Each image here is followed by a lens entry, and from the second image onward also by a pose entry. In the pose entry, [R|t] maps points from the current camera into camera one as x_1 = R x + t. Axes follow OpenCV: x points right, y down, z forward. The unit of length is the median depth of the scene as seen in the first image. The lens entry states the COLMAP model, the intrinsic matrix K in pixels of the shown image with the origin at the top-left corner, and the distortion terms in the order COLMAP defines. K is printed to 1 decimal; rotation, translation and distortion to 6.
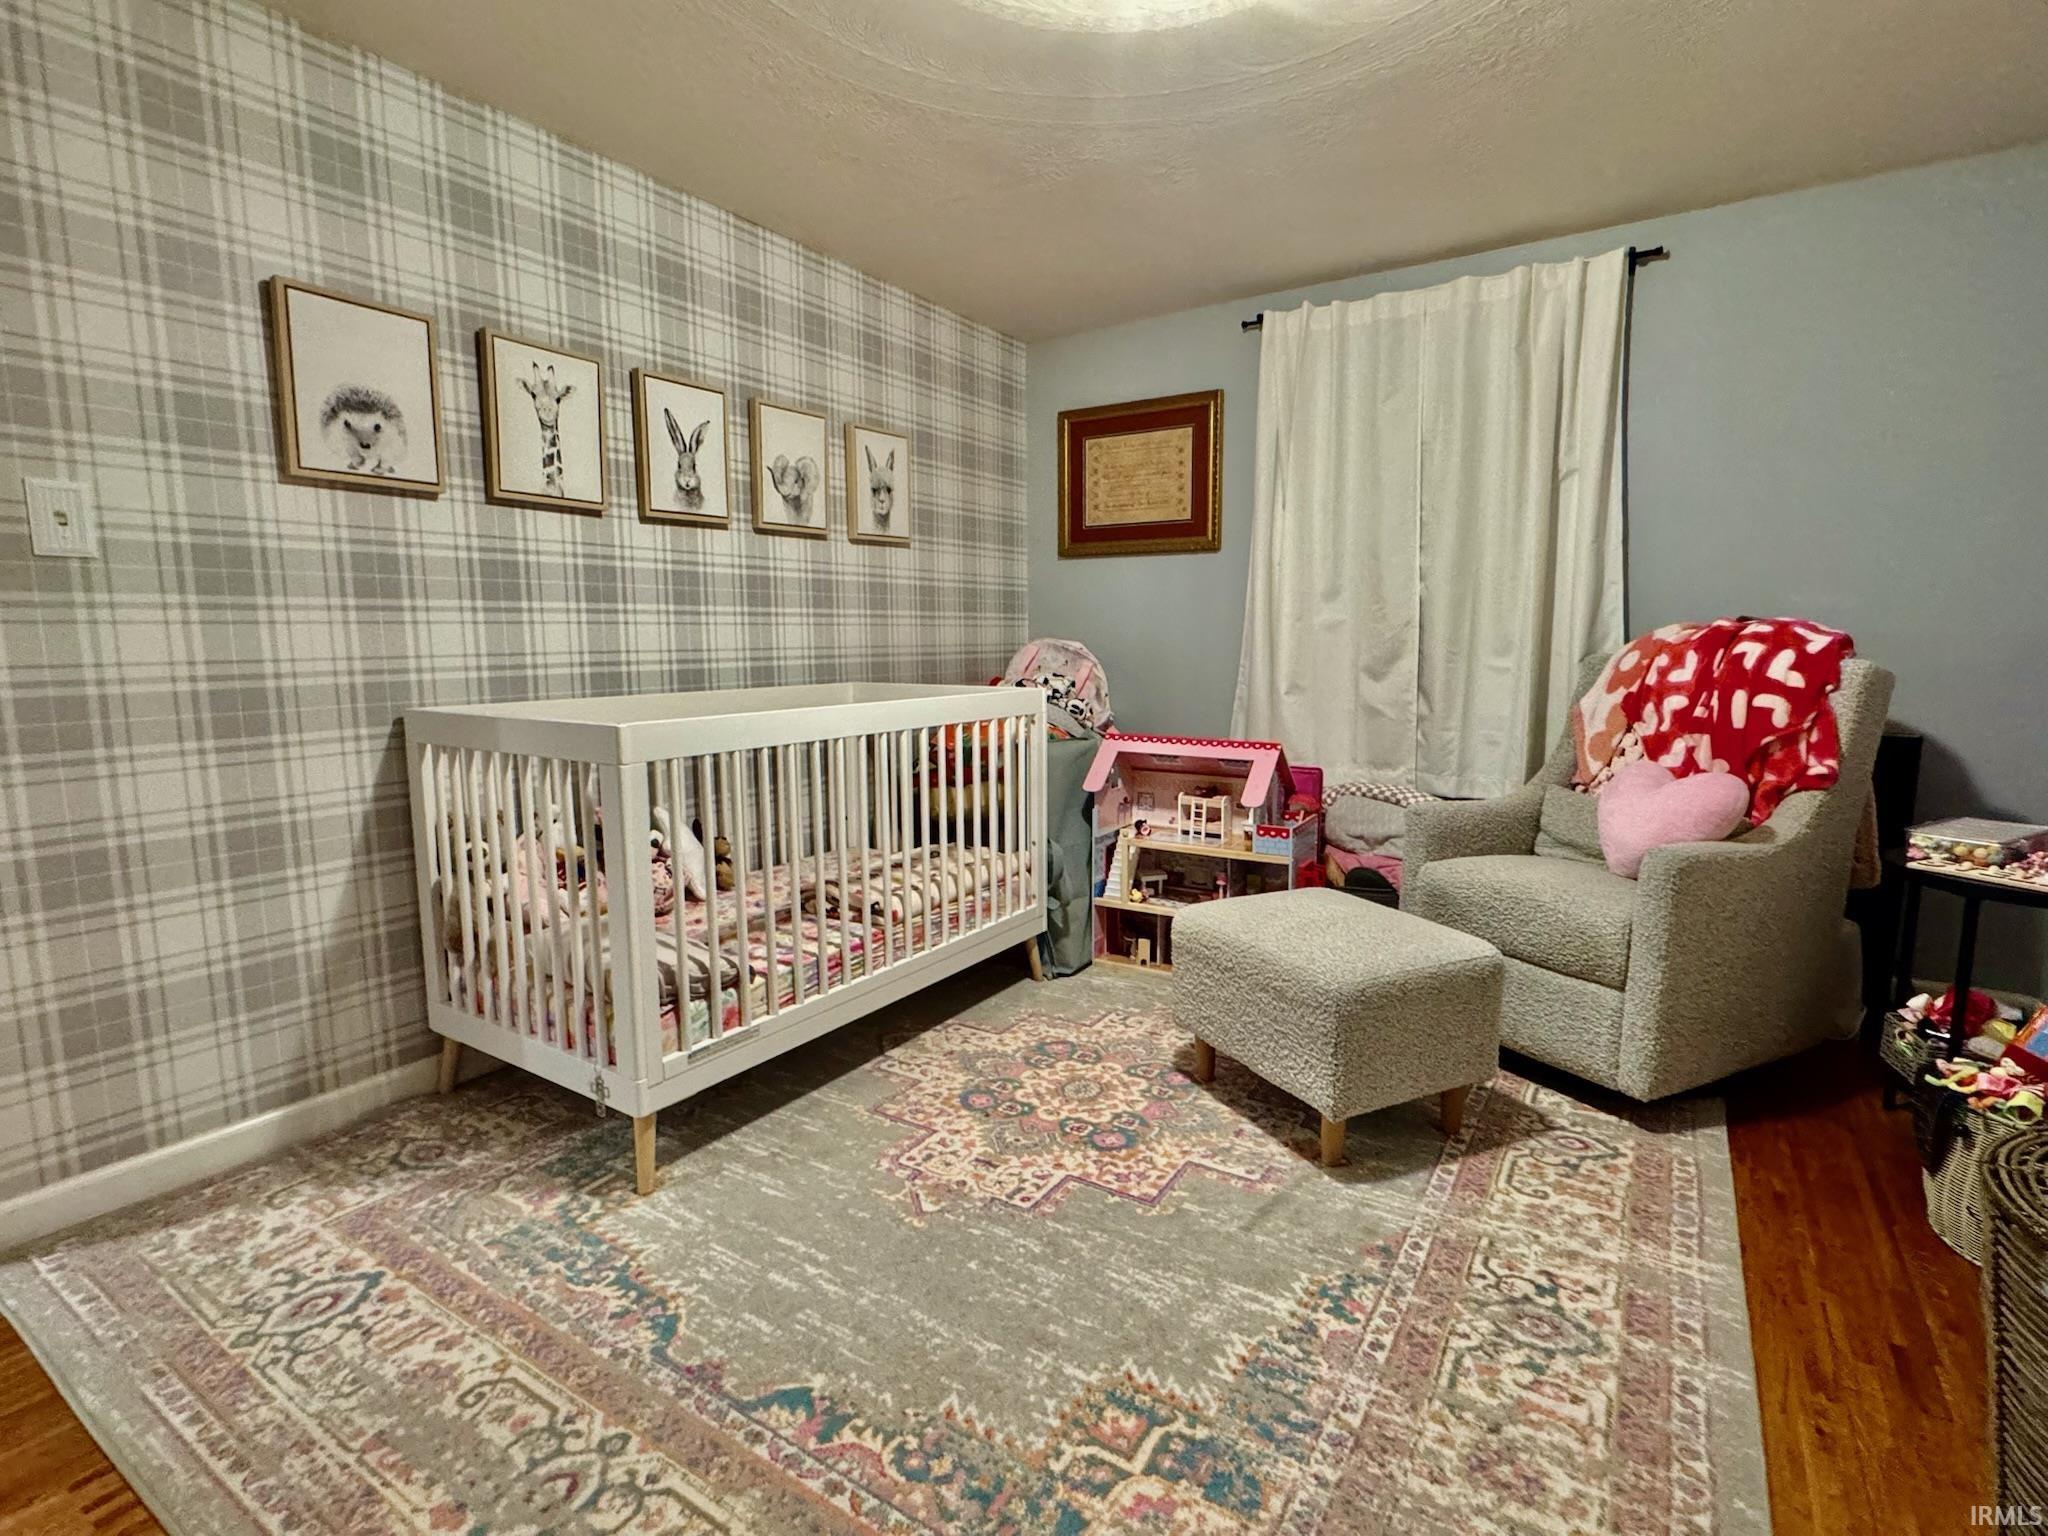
lens RADIAL K [[993.2, 0, 1024.3], [0, 993.2, 768.9], [0, 0, 1]] dist [-0.002547, -0.000165]
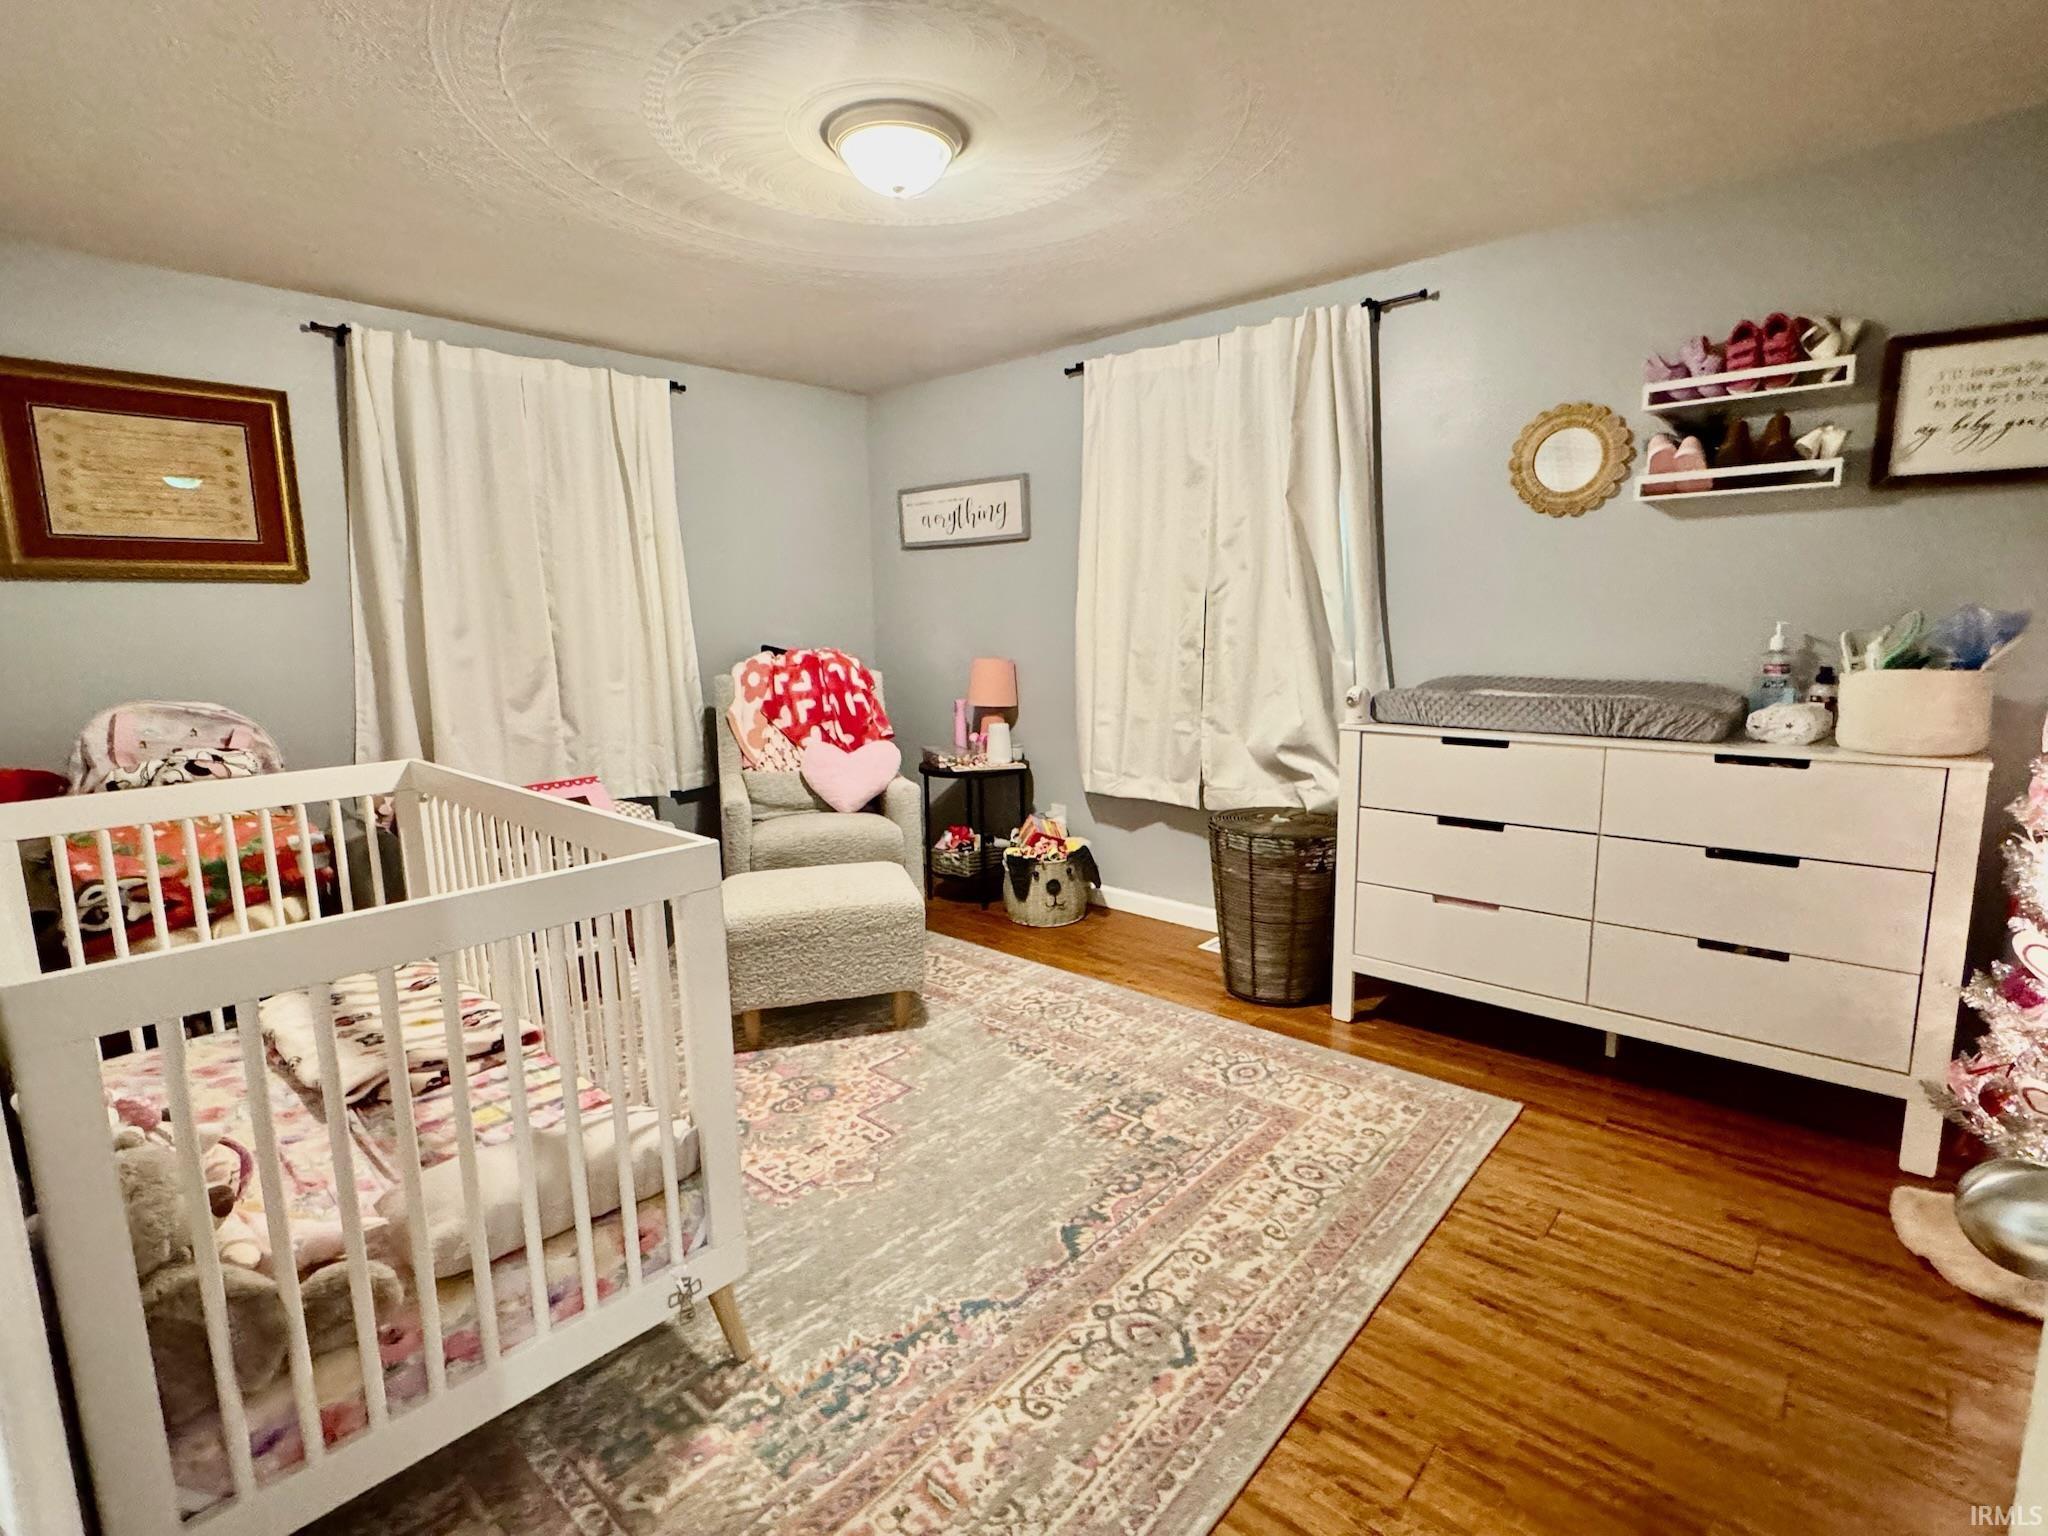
lens RADIAL K [[993.2, 0, 1026.1], [0, 993.2, 764.1], [0, 0, 1]] dist [-0.002547, -0.000165]
pose [[0.141803, -0.154222, 0.977808, -1.020305], [0.145706, 0.980282, 0.133481, -0.158057], [-0.979113, 0.123544, 0.161478, 0.488989]]
